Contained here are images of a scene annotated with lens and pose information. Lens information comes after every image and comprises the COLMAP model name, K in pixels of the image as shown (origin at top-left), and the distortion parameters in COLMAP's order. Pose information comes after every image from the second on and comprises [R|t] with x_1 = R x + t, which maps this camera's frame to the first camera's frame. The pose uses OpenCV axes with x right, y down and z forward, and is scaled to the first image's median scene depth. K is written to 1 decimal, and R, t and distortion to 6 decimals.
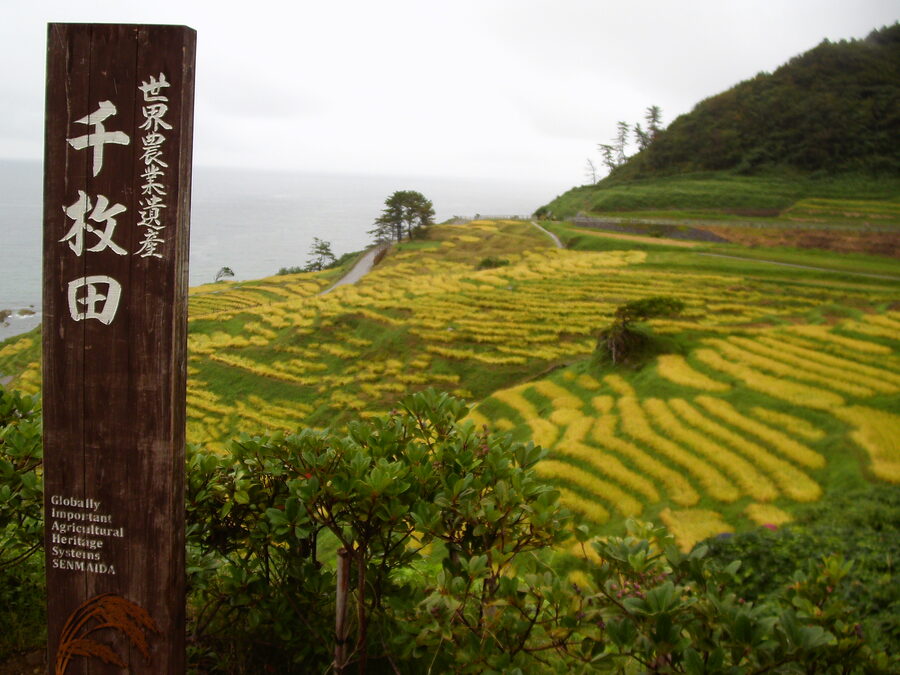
lens RADIAL K [[1029.3, 0, 414.5], [0, 1029.3, 338.0], [0, 0, 1]] dist [-0.171036, 0.134204]
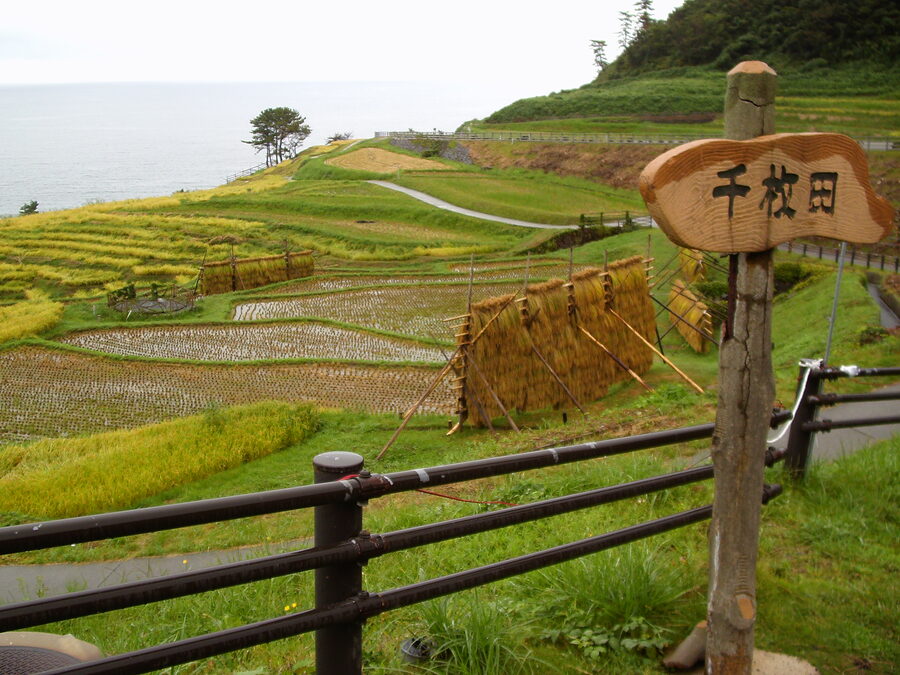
lens RADIAL K [[1029.3, 0, 414.5], [0, 1029.3, 338.0], [0, 0, 1]] dist [-0.171036, 0.134204]
pose [[0.962786, 0.023047, -0.269279, 0.349196], [0.000121, 0.996321, 0.085705, -0.022459], [0.270263, -0.082548, 0.959241, 0.185220]]
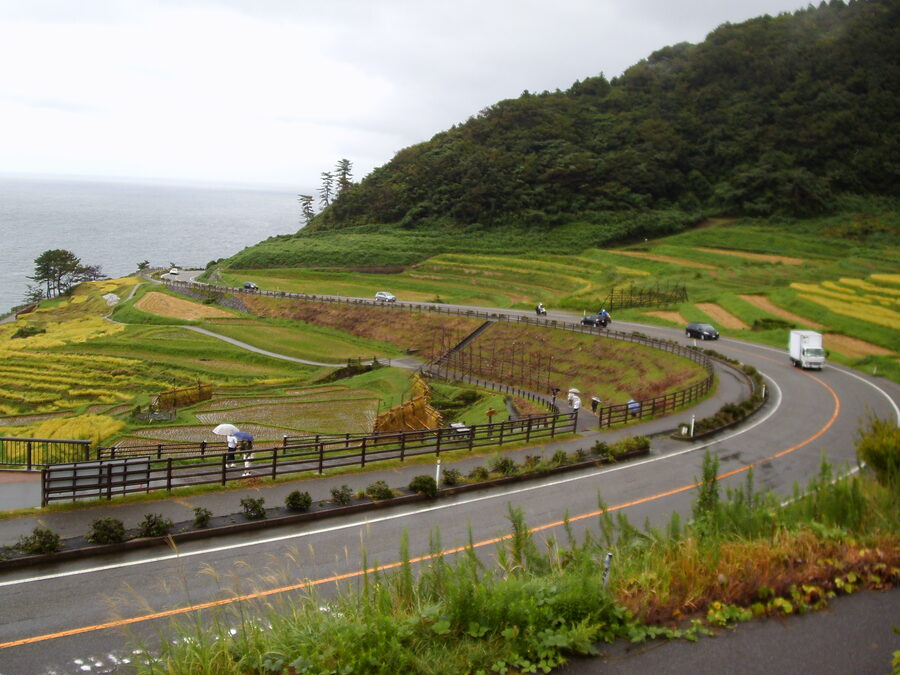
lens RADIAL K [[1029.3, 0, 414.5], [0, 1029.3, 338.0], [0, 0, 1]] dist [-0.171036, 0.134204]
pose [[0.998770, 0.000659, 0.049589, 0.317062], [-0.000019, 0.999917, -0.012911, -0.038957], [-0.049593, 0.012894, 0.998686, -0.065320]]
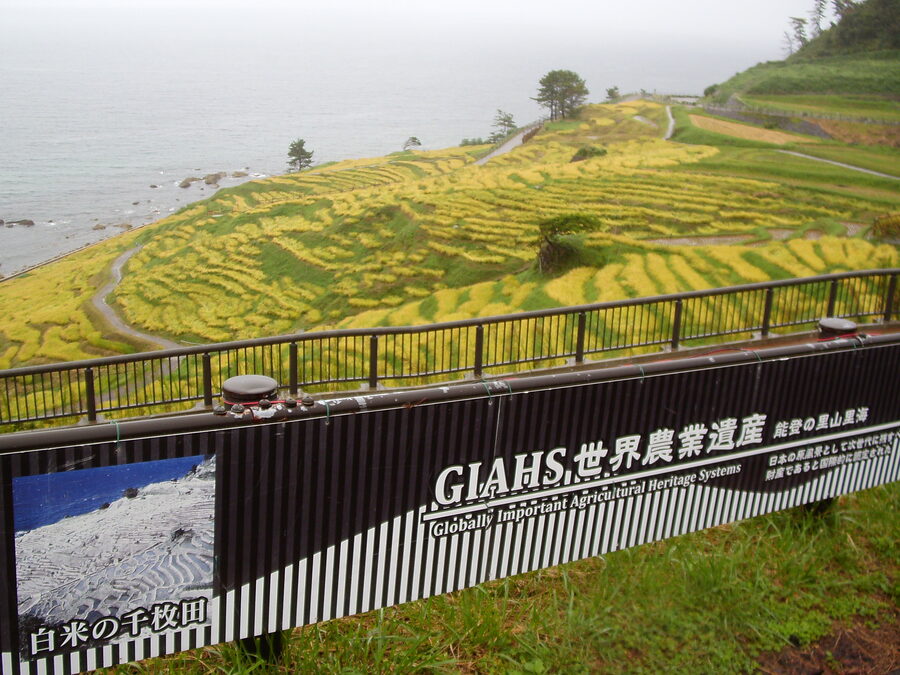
lens RADIAL K [[1029.3, 0, 414.5], [0, 1029.3, 338.0], [0, 0, 1]] dist [-0.171036, 0.134204]
pose [[0.961432, 0.068330, -0.266418, 0.141603], [-0.029424, 0.988642, 0.147378, -0.024737], [0.273463, -0.133855, 0.952524, -0.040526]]
